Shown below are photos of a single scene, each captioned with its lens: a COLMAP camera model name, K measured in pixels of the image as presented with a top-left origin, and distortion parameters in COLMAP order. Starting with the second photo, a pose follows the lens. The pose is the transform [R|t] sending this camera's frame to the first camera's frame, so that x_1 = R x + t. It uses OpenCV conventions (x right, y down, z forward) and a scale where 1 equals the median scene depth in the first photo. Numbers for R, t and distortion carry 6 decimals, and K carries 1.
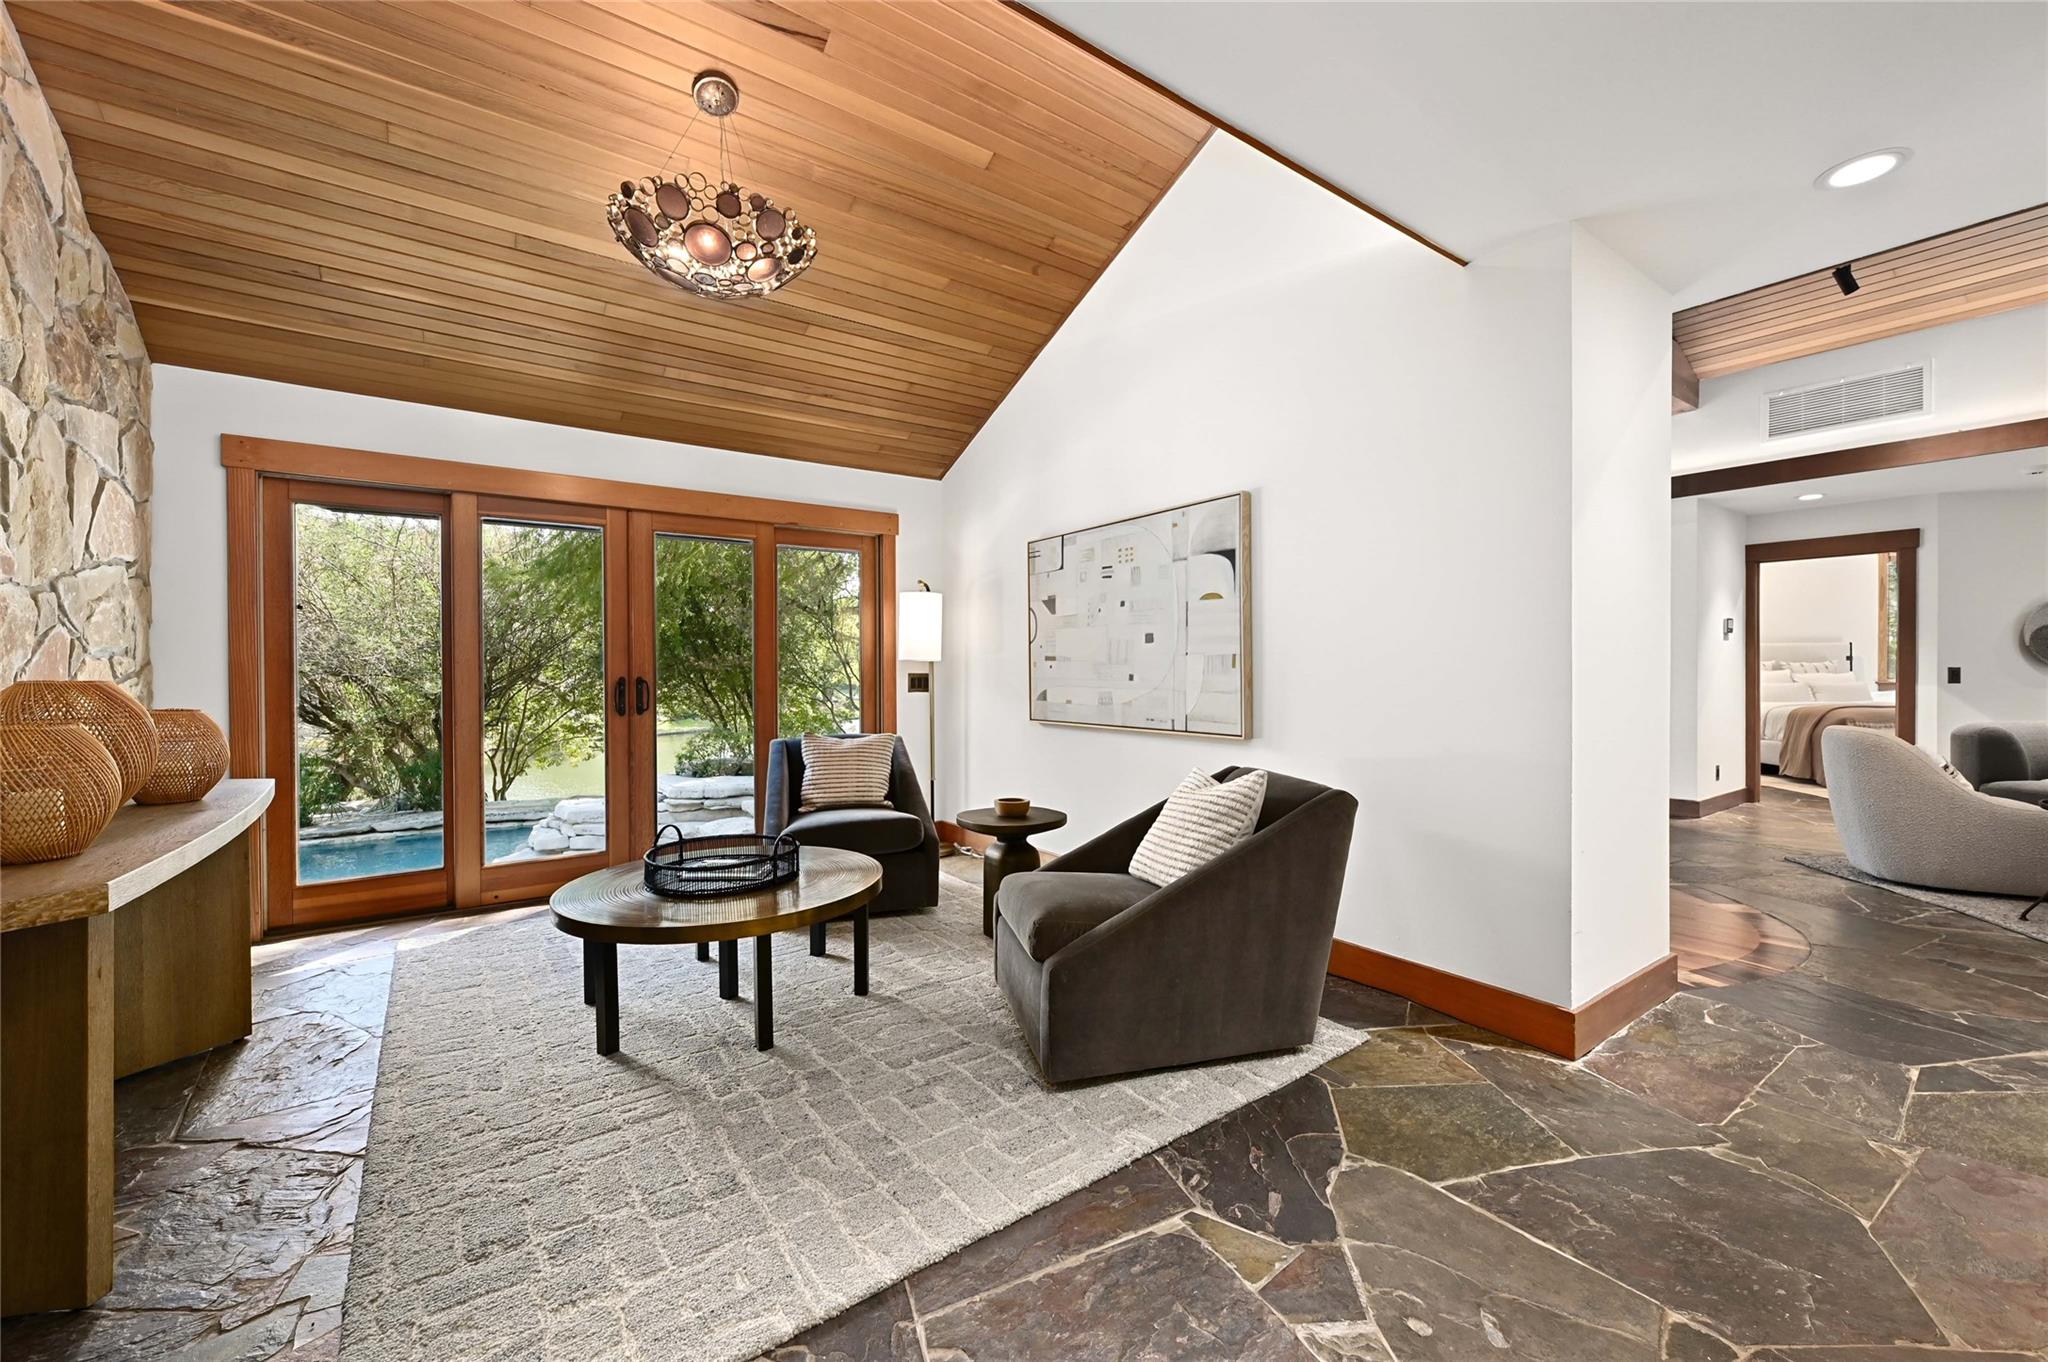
lens RADIAL K [[816.1, 0, 1023.0], [0, 816.1, 674.3], [0, 0, 1]] dist [0.000771, 0.000118]
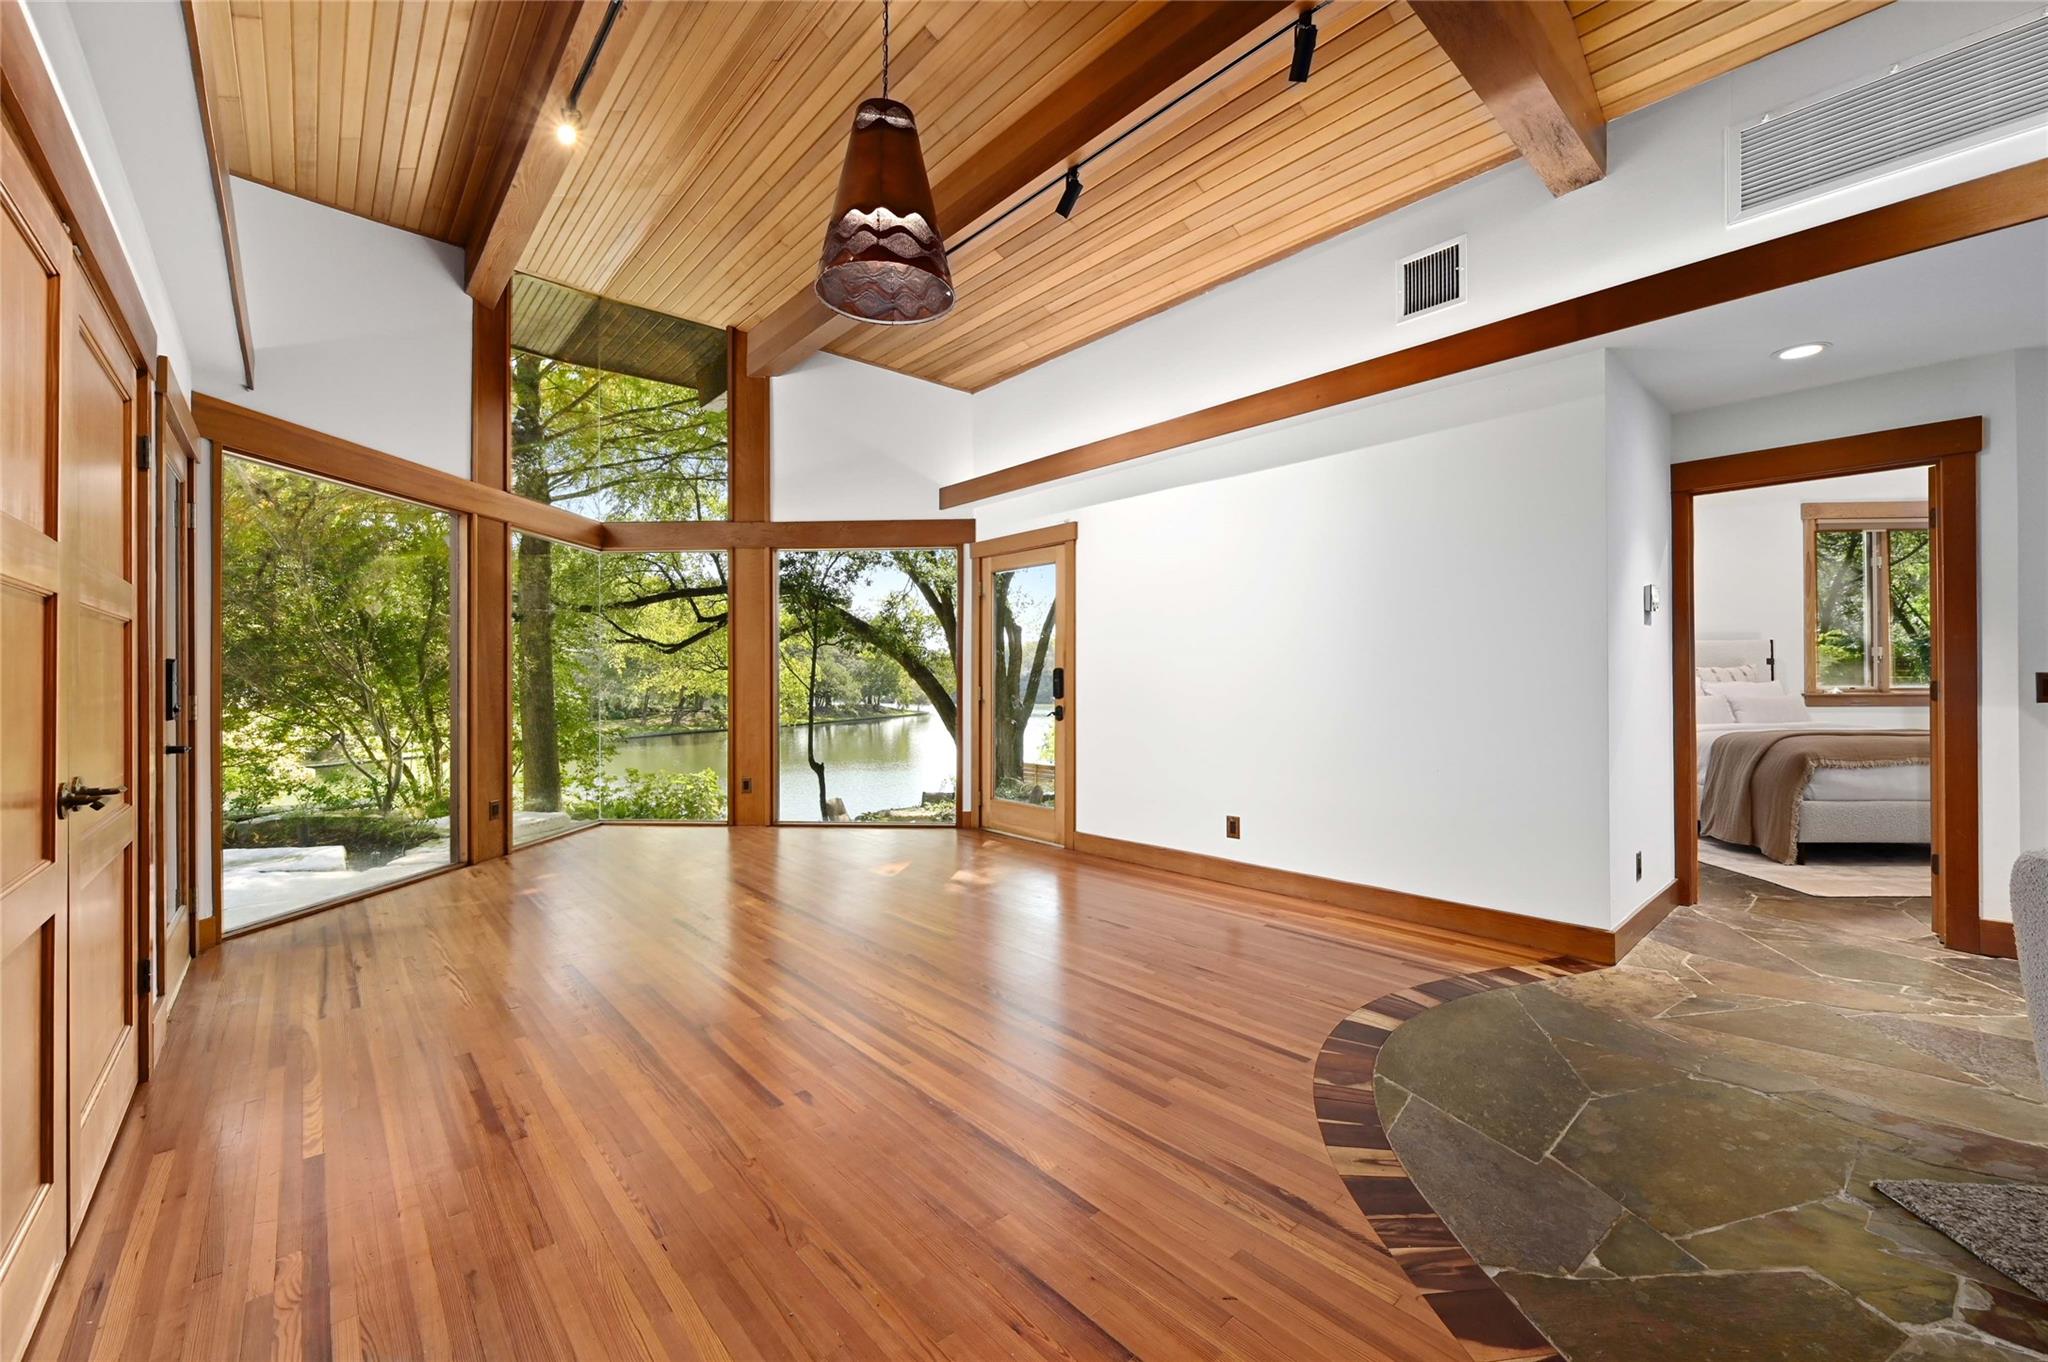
lens RADIAL K [[810.0, 0, 1025.2], [0, 810.0, 684.8], [0, 0, 1]] dist [-0.000371, -0.000197]
pose [[0.994043, -0.003885, 0.108919, 0.369184], [0.003843, 0.999992, 0.000589, -0.002528], [-0.108920, -0.000167, 0.994050, 0.484639]]
